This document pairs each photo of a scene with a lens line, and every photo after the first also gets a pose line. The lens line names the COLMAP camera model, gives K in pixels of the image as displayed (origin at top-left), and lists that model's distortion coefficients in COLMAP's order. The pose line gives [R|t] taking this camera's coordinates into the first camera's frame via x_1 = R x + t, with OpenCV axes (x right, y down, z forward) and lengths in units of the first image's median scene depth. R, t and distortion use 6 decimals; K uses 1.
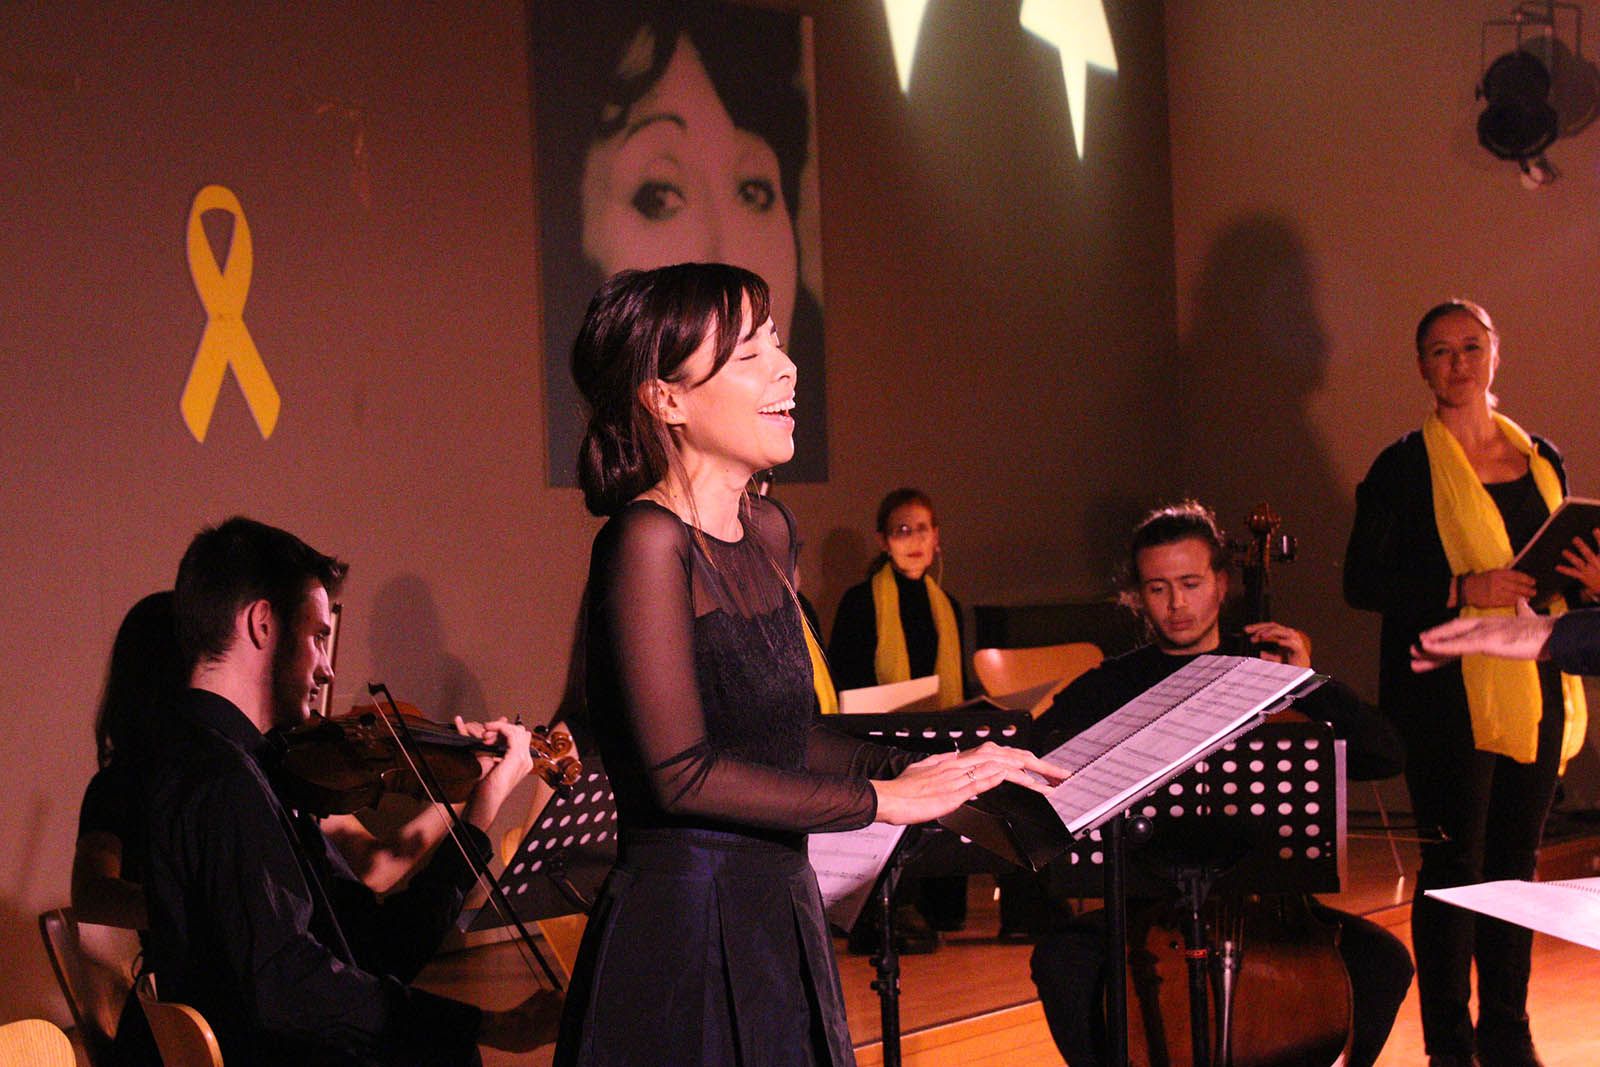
lens RADIAL K [[2890.4, 0, 800.0], [0, 2890.4, 533.5], [0, 0, 1]] dist [0.084805, 0.718768]
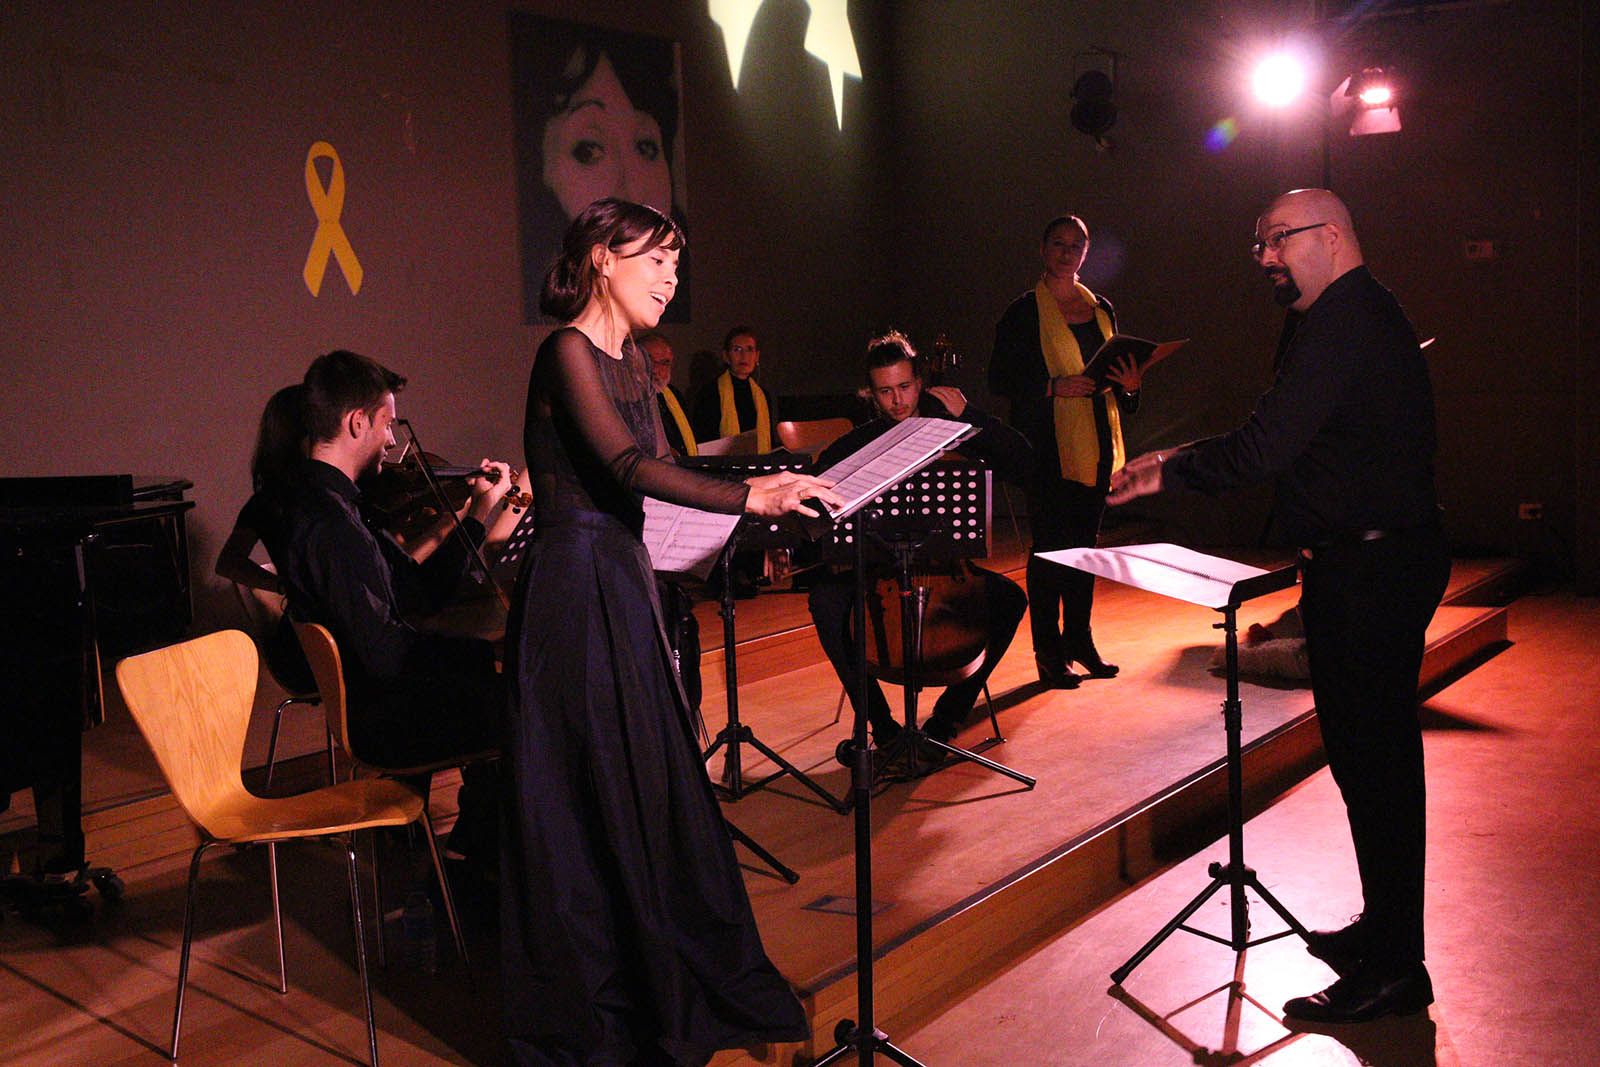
lens RADIAL K [[2890.4, 0, 800.0], [0, 2890.4, 533.5], [0, 0, 1]] dist [0.084805, 0.718768]
pose [[0.997320, -0.001985, 0.073133, -0.051113], [-0.000065, 0.999607, 0.028021, 0.058985], [-0.073160, -0.027951, 0.996928, -0.696238]]
